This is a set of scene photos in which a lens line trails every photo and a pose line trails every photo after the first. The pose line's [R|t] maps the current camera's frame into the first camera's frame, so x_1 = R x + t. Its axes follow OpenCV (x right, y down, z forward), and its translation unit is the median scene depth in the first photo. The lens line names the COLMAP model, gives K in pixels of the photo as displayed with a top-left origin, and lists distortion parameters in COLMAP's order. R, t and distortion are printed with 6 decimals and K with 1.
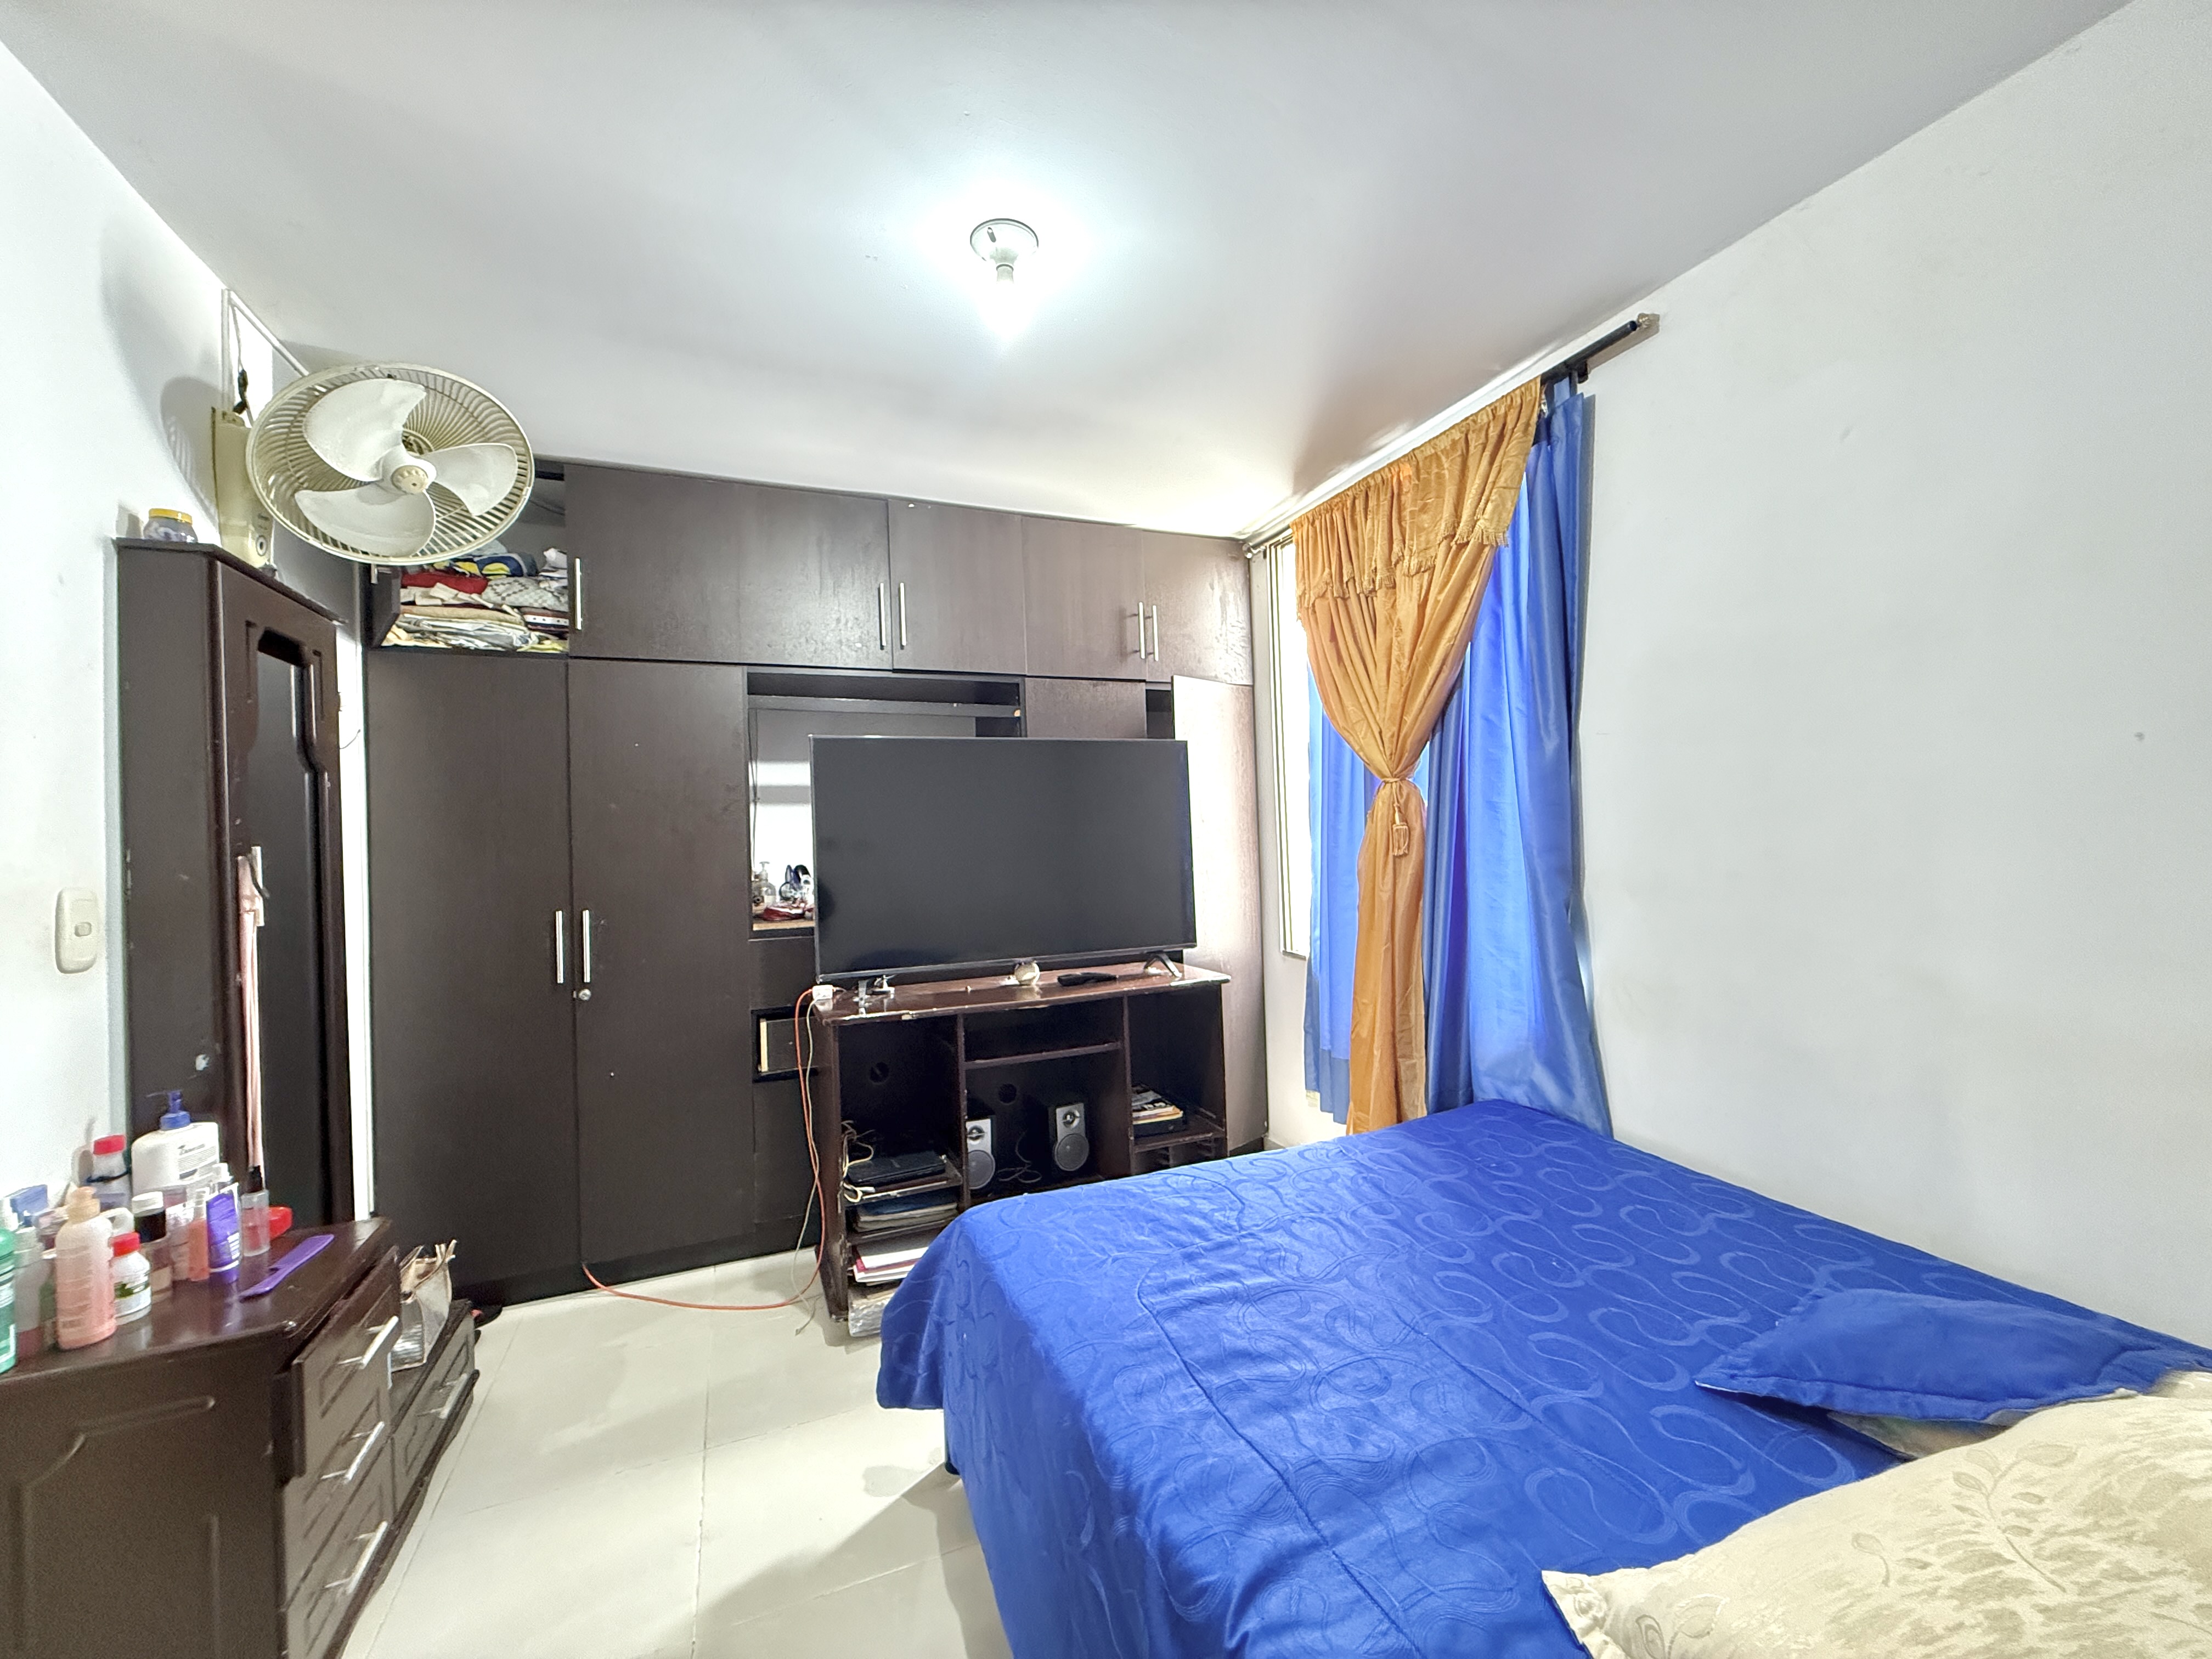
lens RADIAL K [[885.5, 0, 1106.0], [0, 885.5, 829.5], [0, 0, 1]] dist [-0.001583, 0.000174]
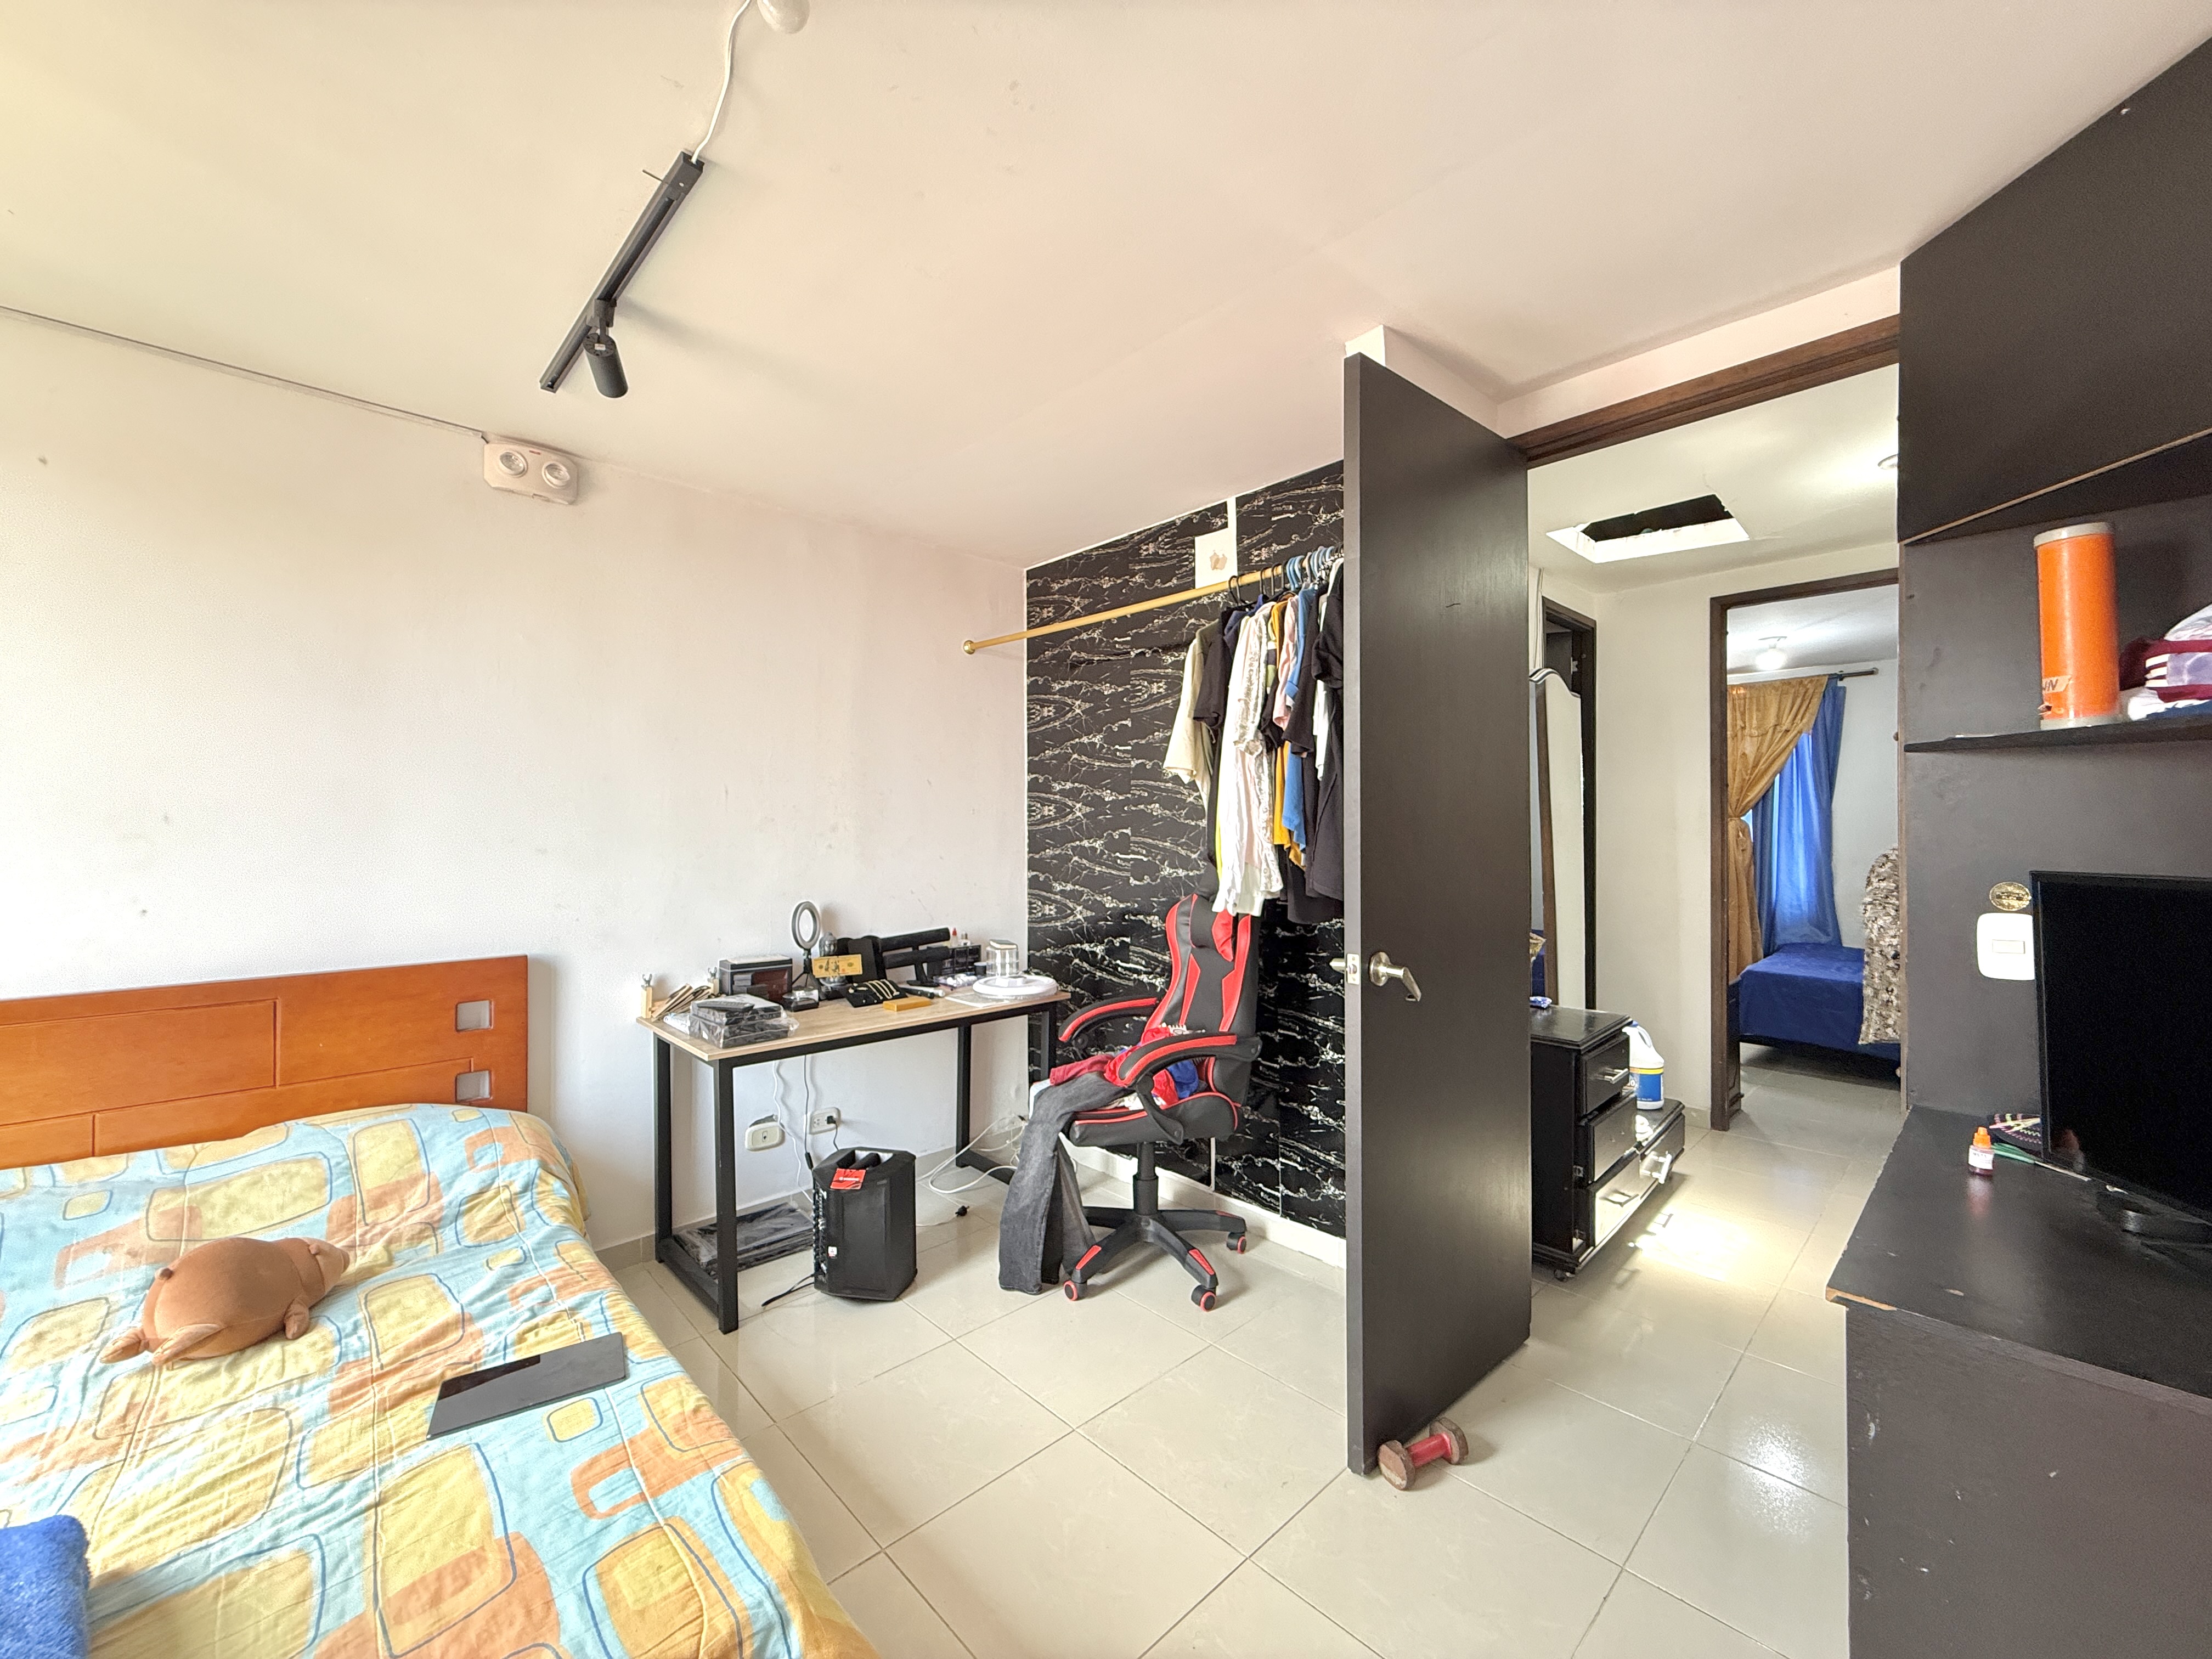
lens RADIAL K [[882.0, 0, 1106.0], [0, 882.0, 829.5], [0, 0, 1]] dist [0.000816, 0.000552]
pose [[0.934117, 0.029312, 0.355761, -2.195600], [-0.031348, 0.999509, -0.000041, 0.028632], [-0.355587, -0.011114, 0.934577, -0.657158]]
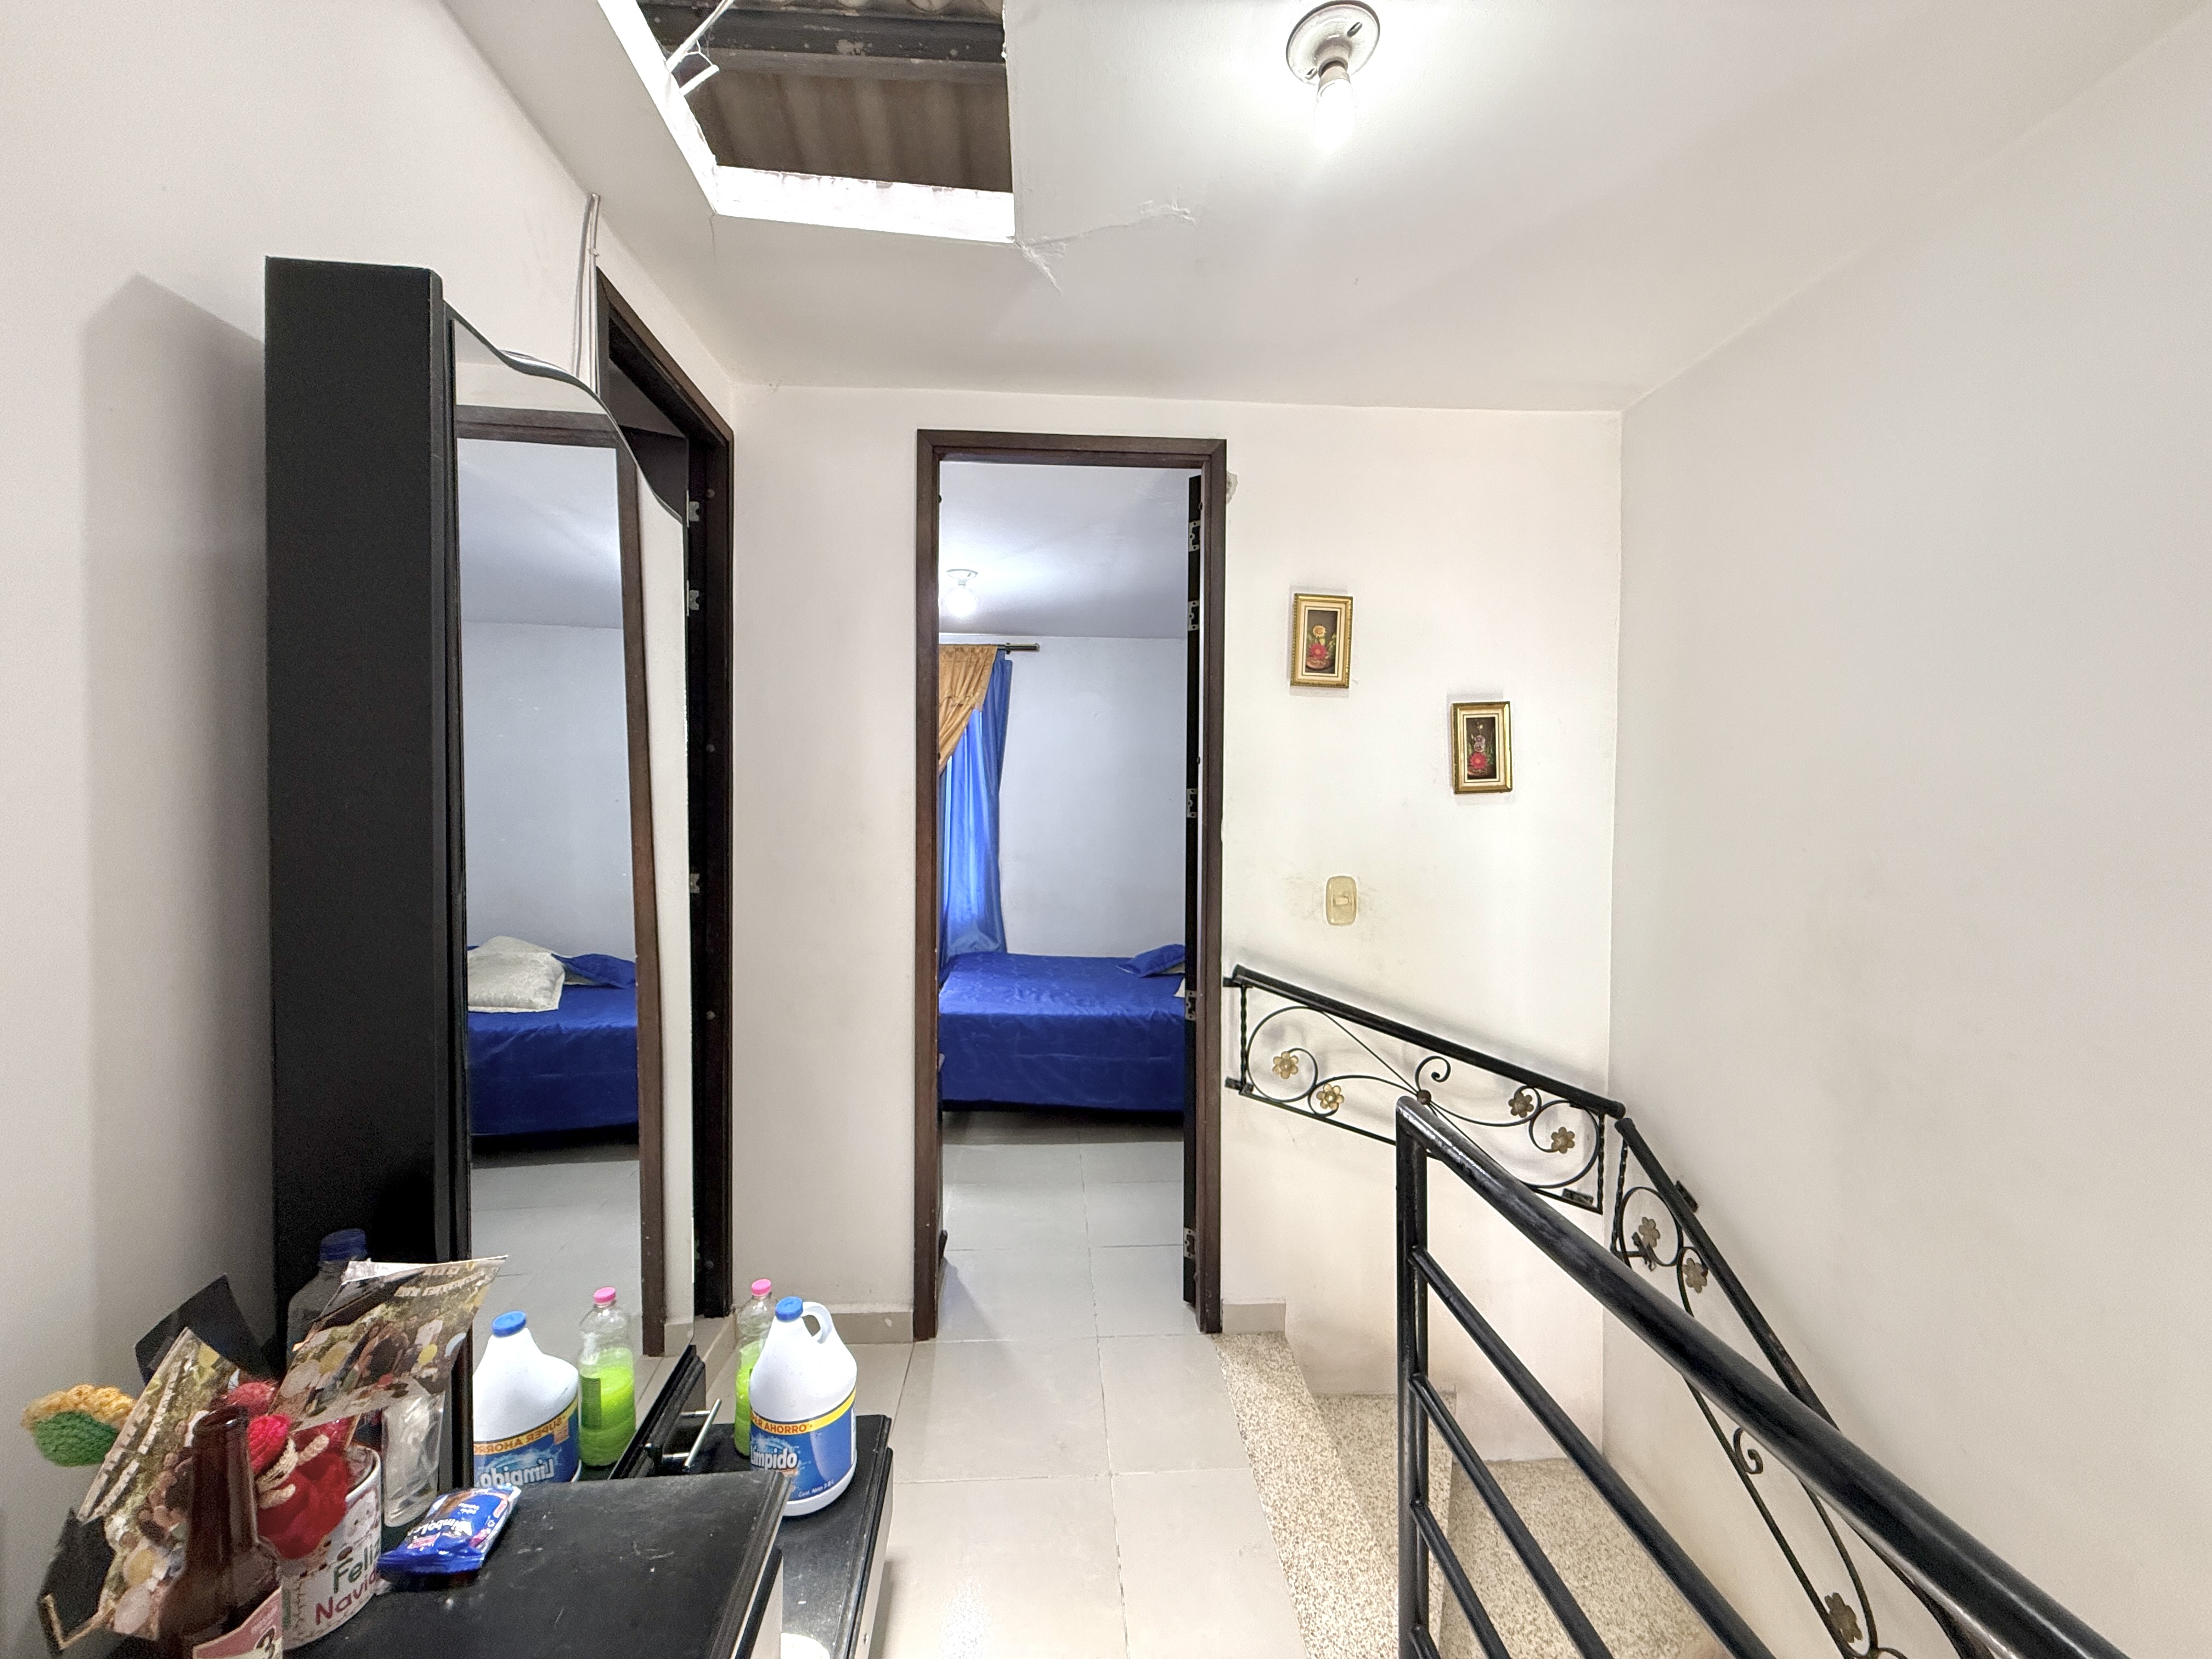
lens RADIAL K [[882.0, 0, 1106.0], [0, 882.0, 829.5], [0, 0, 1]] dist [0.000816, 0.000552]
pose [[0.324171, 0.013445, 0.945903, -1.440654], [-0.030844, 0.999518, -0.003636, -0.012289], [-0.945495, -0.027996, 0.324430, -0.061937]]
